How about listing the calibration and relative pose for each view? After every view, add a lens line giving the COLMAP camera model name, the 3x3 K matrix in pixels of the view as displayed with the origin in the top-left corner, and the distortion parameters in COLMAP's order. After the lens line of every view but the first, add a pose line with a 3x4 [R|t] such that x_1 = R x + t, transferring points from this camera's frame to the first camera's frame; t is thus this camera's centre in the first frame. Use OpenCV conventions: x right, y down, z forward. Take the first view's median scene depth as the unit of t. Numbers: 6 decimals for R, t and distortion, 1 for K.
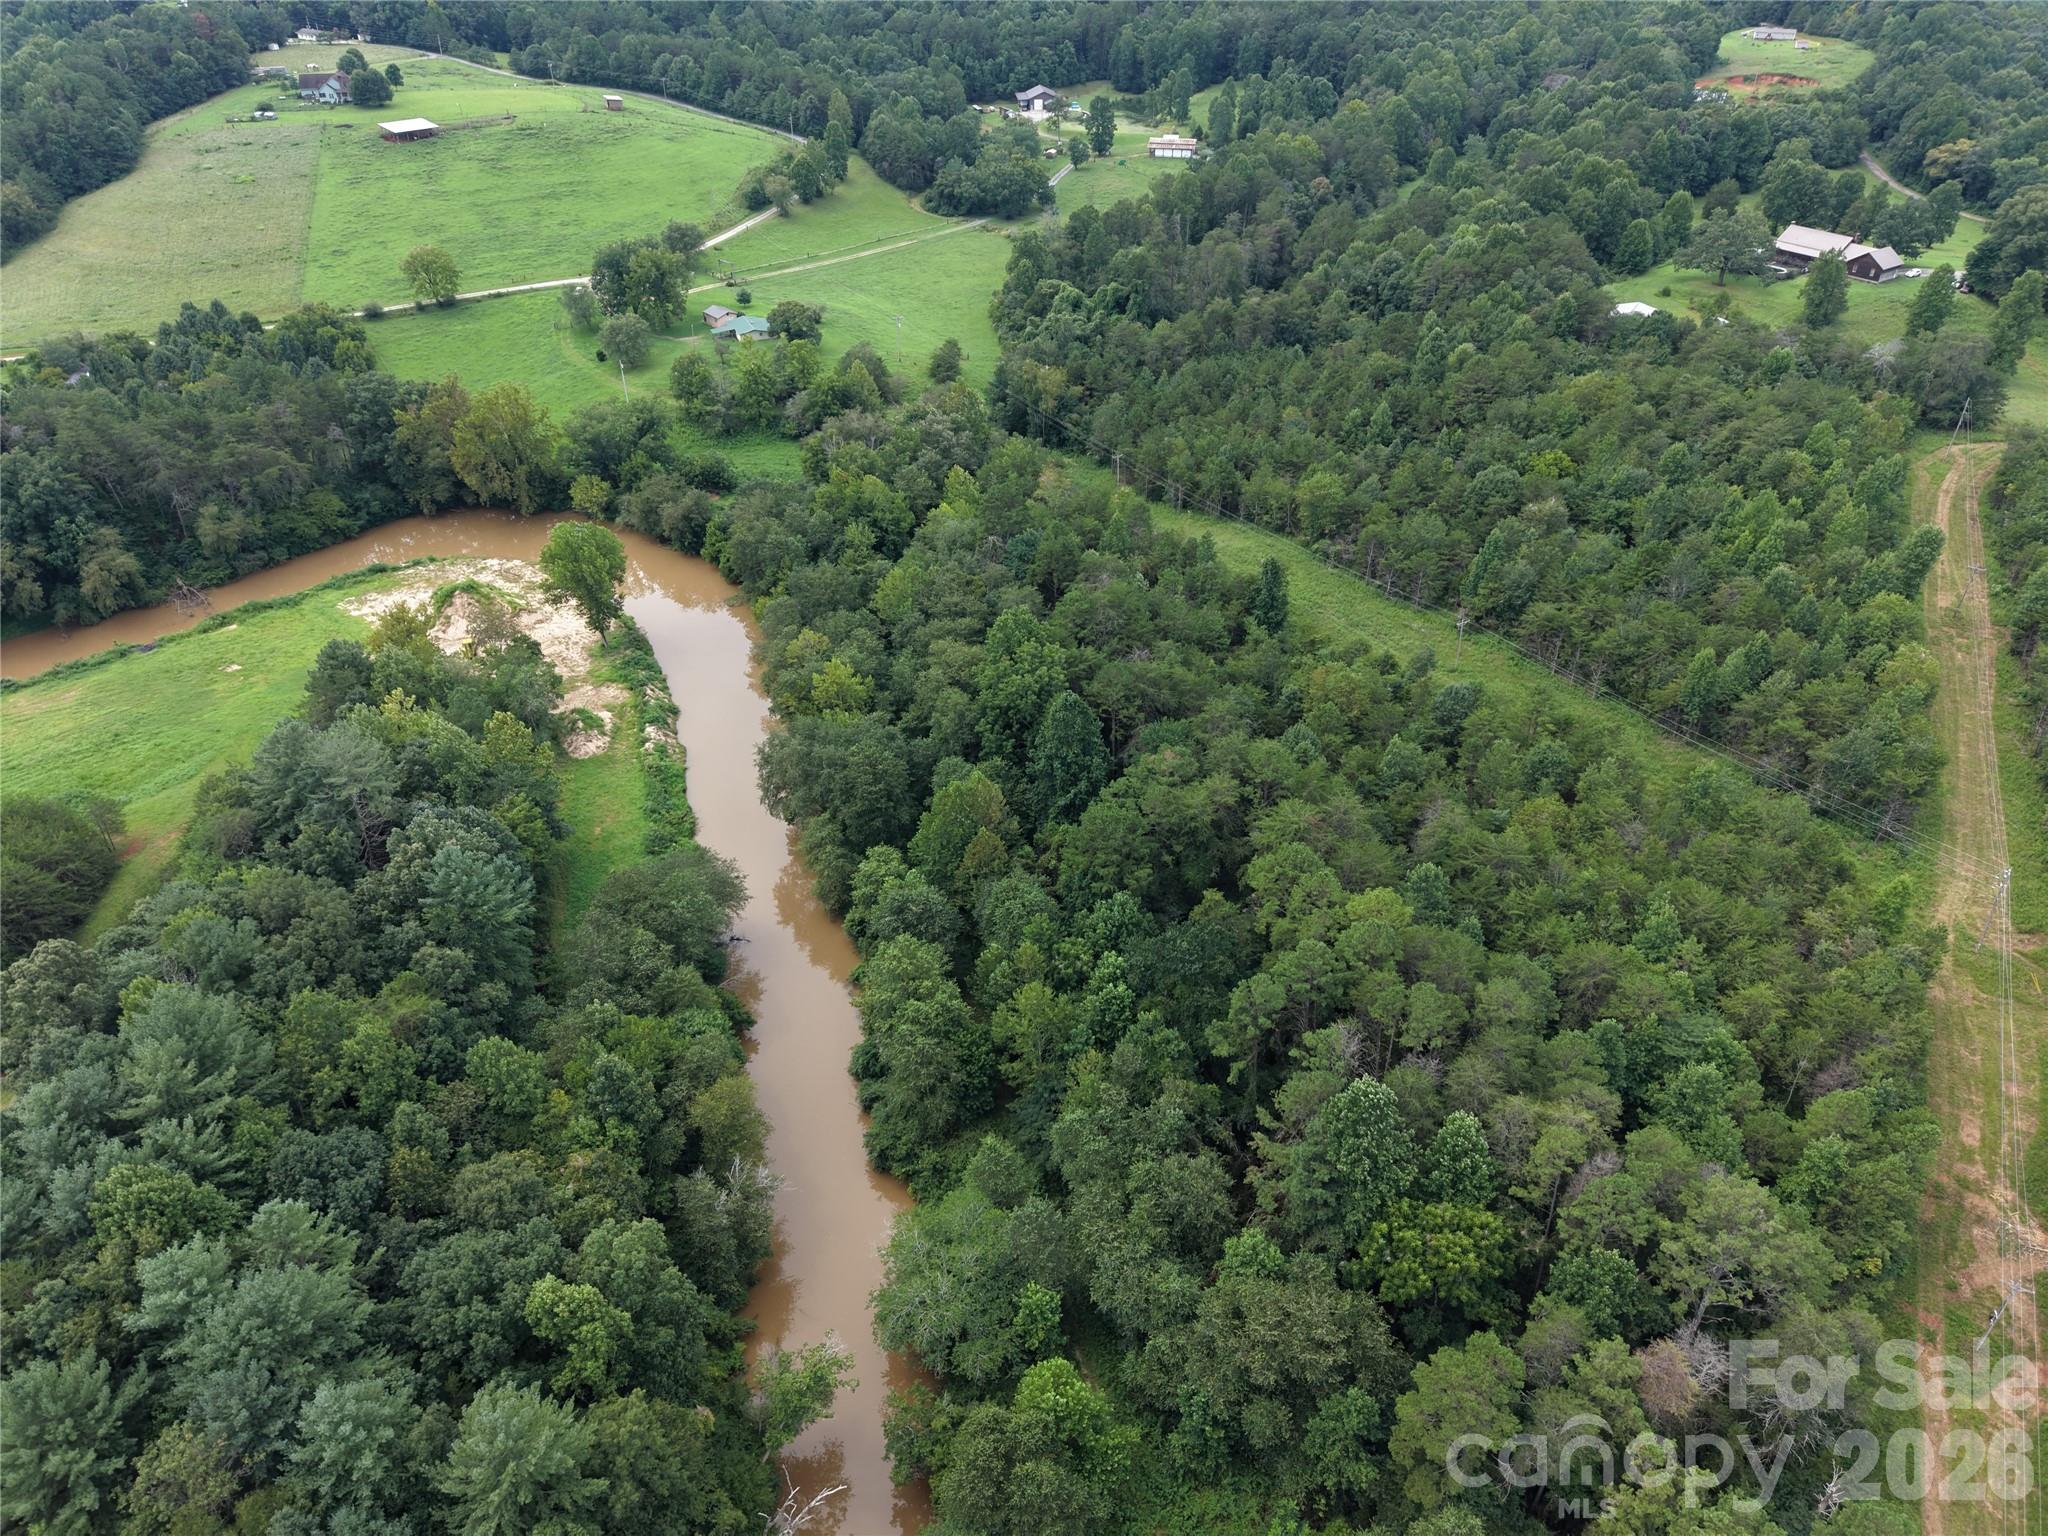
lens RADIAL K [[1370.0, 0, 1024.0], [0, 1370.0, 768.0], [0, 0, 1]] dist [0.028399, -0.026171]
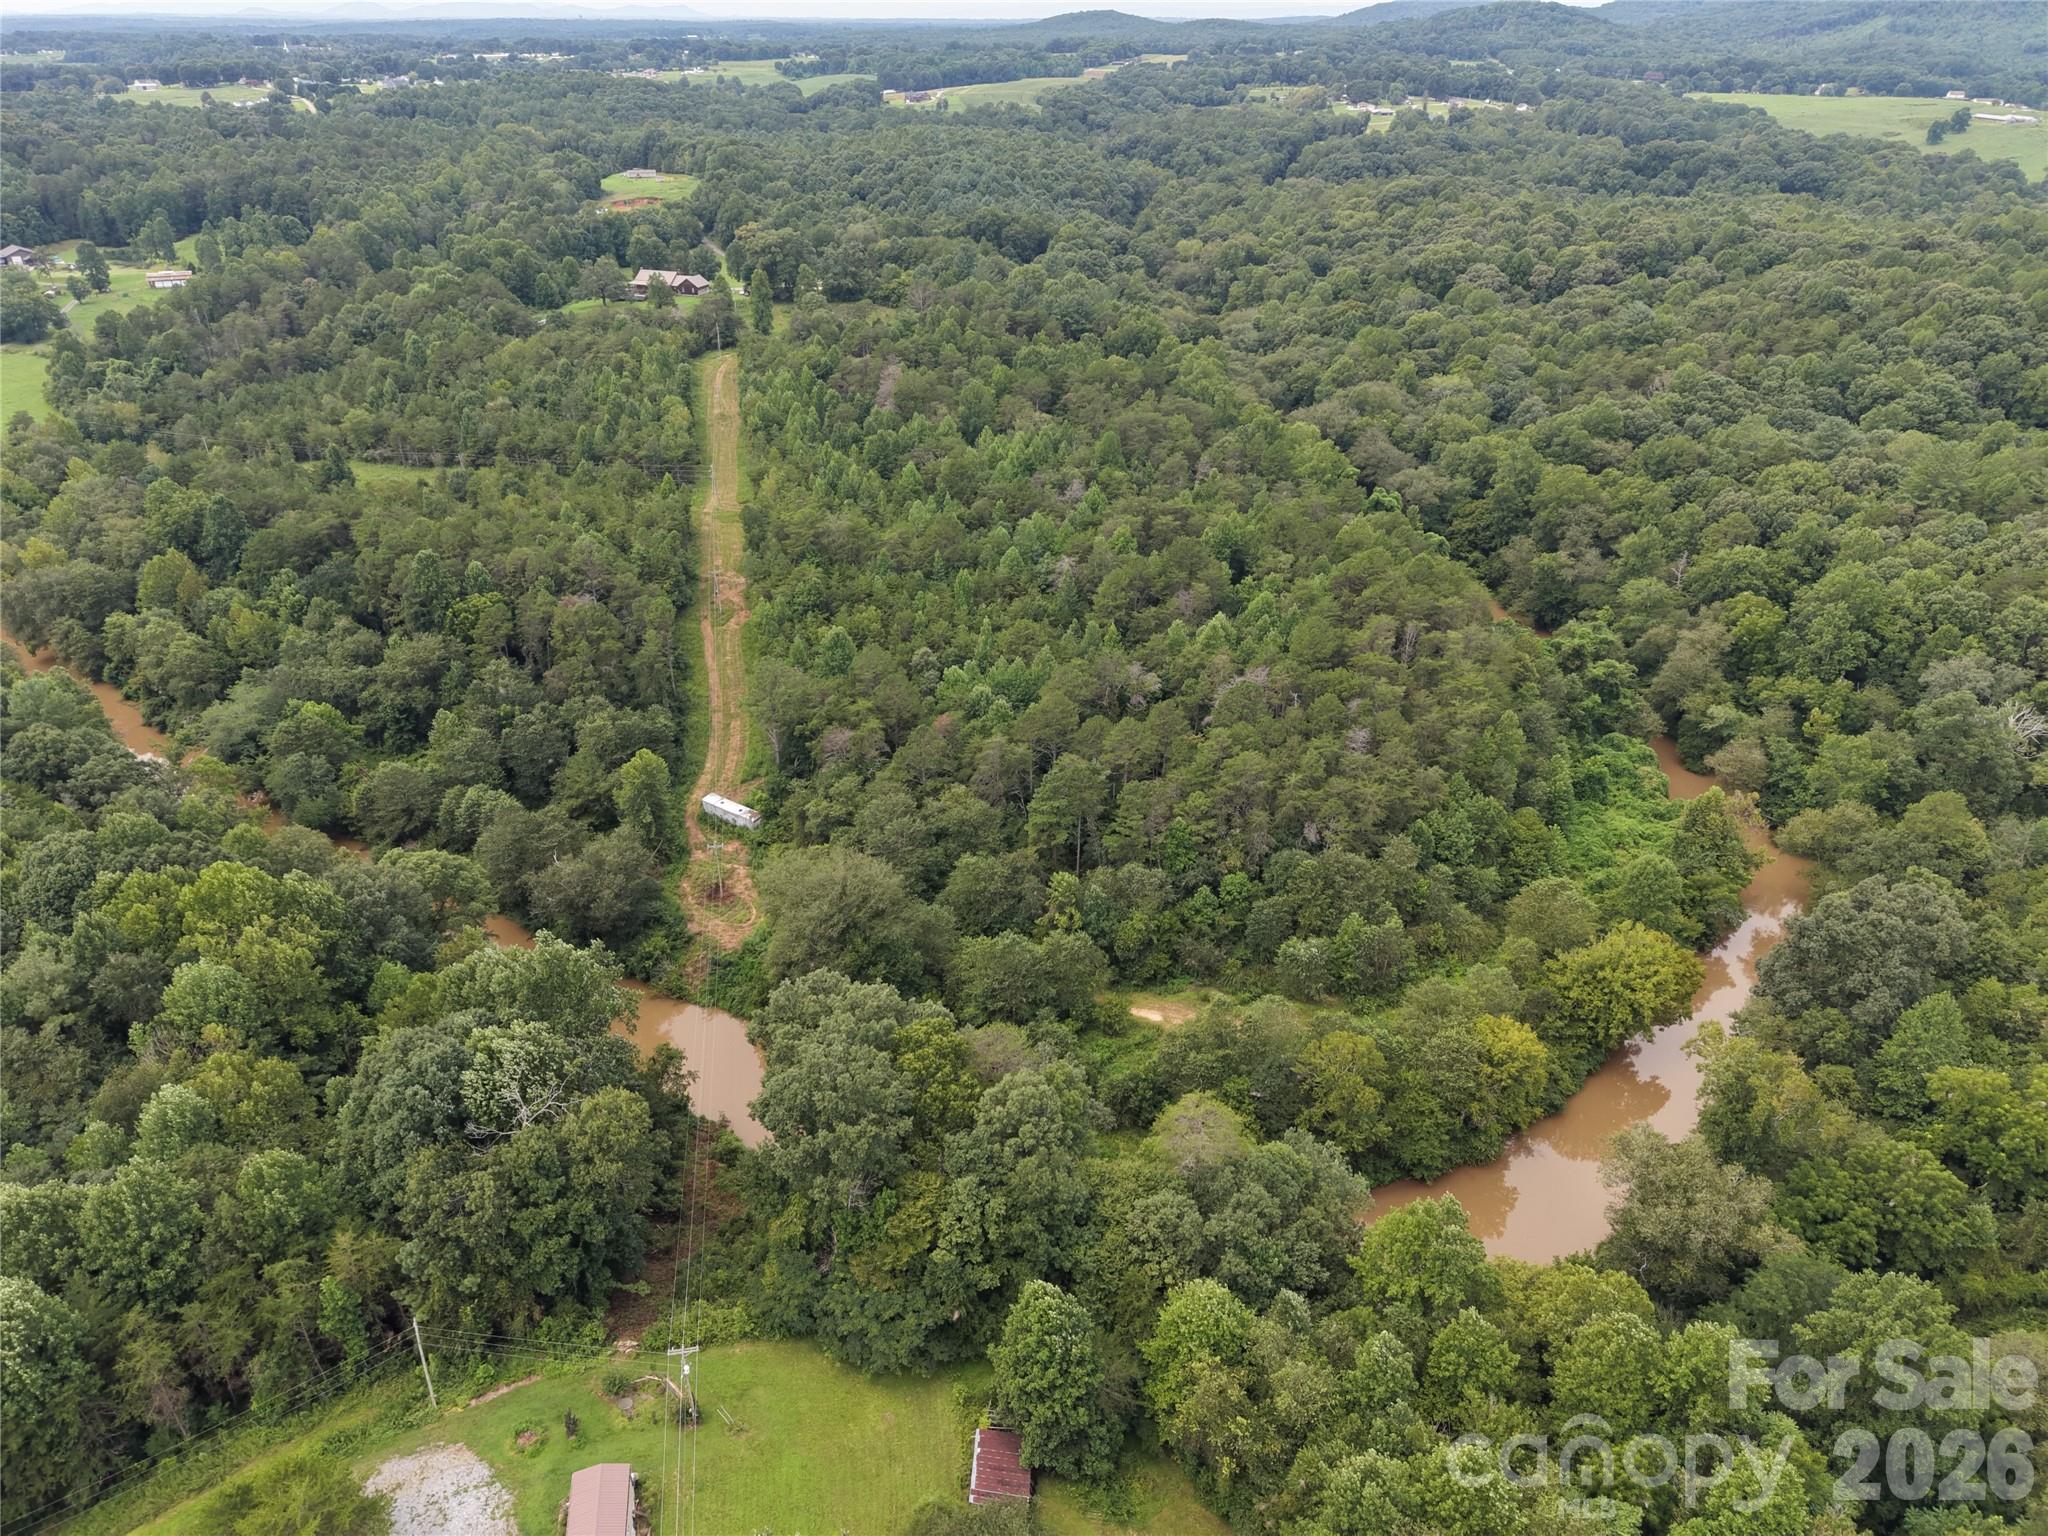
lens RADIAL K [[1370.0, 0, 1024.0], [0, 1370.0, 768.0], [0, 0, 1]] dist [0.028399, -0.026171]
pose [[0.798080, -0.277817, 0.534683, -0.091814], [0.334382, 0.942390, -0.009448, 0.321216], [-0.501256, 0.186329, 0.845000, -0.459845]]
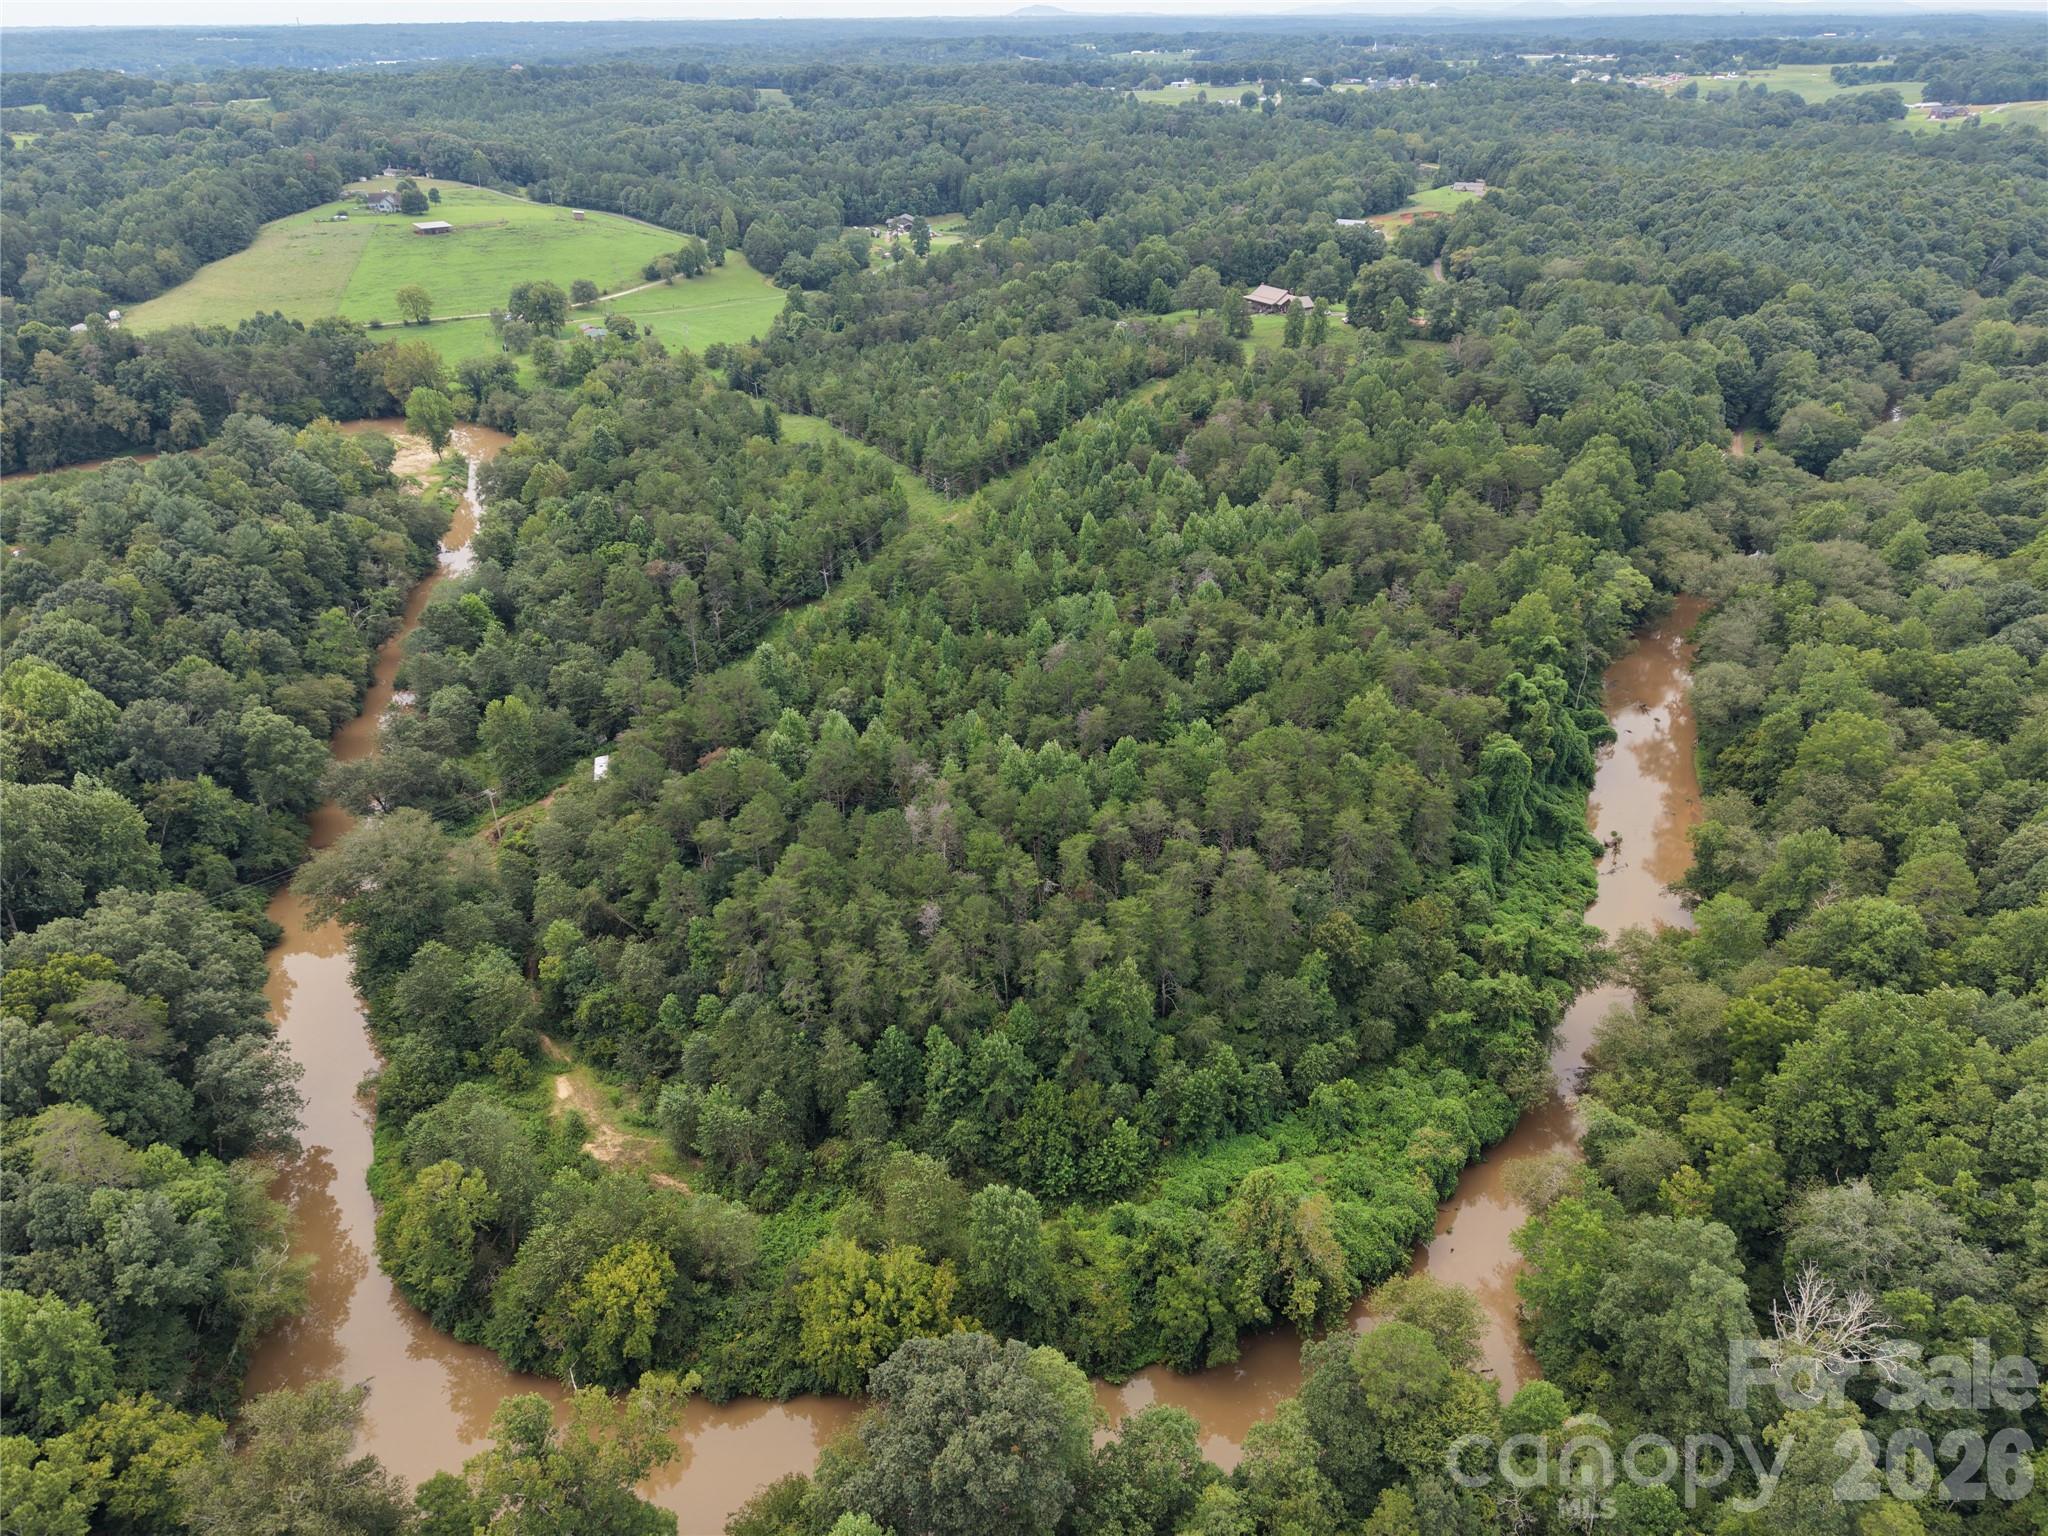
lens RADIAL K [[1370.0, 0, 1024.0], [0, 1370.0, 768.0], [0, 0, 1]] dist [0.028399, -0.026171]
pose [[0.997257, 0.039132, -0.062827, 0.447114], [-0.045500, 0.993602, -0.103366, 0.350035], [0.058380, 0.105941, 0.992657, -0.543929]]
